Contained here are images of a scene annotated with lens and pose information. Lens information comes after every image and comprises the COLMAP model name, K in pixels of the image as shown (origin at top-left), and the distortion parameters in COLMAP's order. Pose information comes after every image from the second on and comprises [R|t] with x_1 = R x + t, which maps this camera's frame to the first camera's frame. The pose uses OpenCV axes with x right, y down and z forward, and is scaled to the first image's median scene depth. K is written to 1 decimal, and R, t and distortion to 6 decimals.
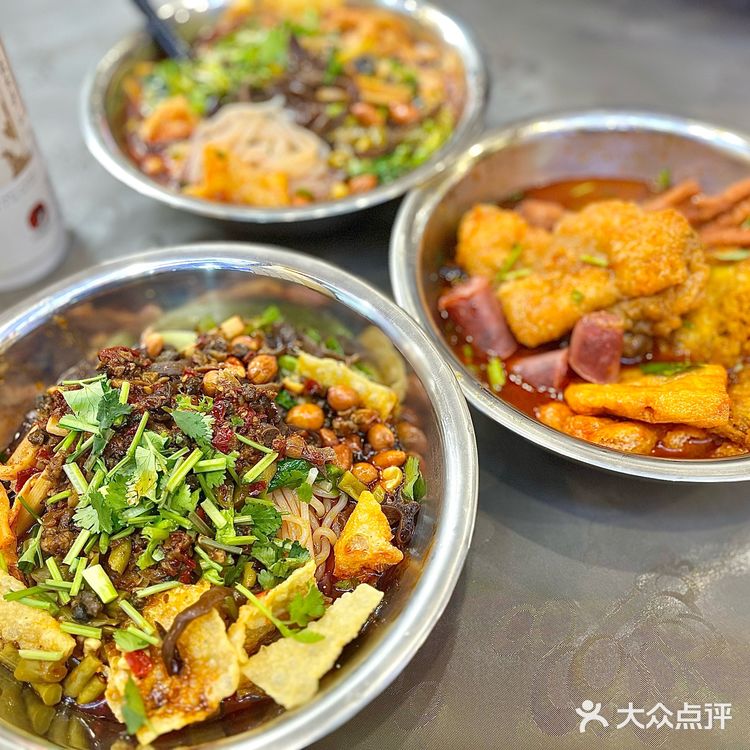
lens RADIAL K [[758.2, 0, 375.0], [0, 758.2, 375.0], [0, 0, 1]] dist [0.011146, 0.005716]
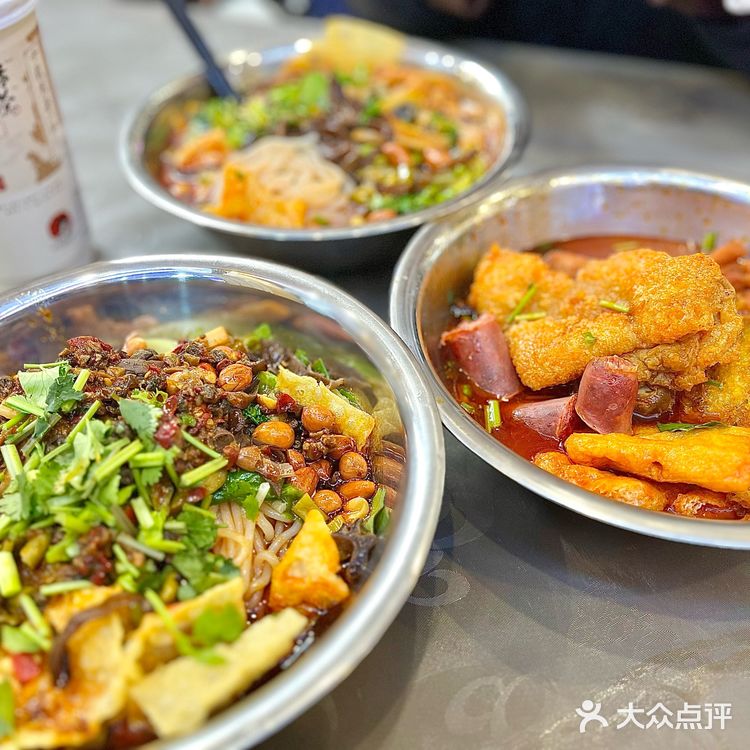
lens RADIAL K [[758.2, 0, 375.0], [0, 758.2, 375.0], [0, 0, 1]] dist [0.011146, 0.005716]
pose [[0.989117, 0.098414, -0.109369, 0.119586], [-0.113466, 0.983455, -0.141217, 0.097853], [0.093662, 0.152090, 0.983919, 0.095048]]
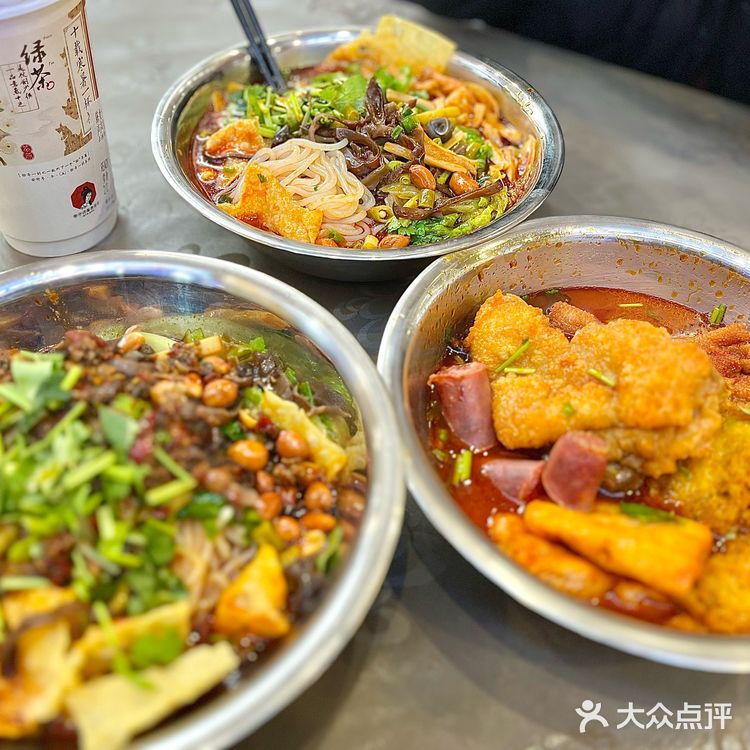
lens RADIAL K [[751.9, 0, 375.0], [0, 751.9, 375.0], [0, 0, 1]] dist [0.014960, 0.009042]
pose [[0.956654, 0.261319, -0.128551, 0.151677], [-0.270787, 0.960615, -0.062402, -0.023549], [0.107181, 0.094507, 0.989738, 0.071725]]
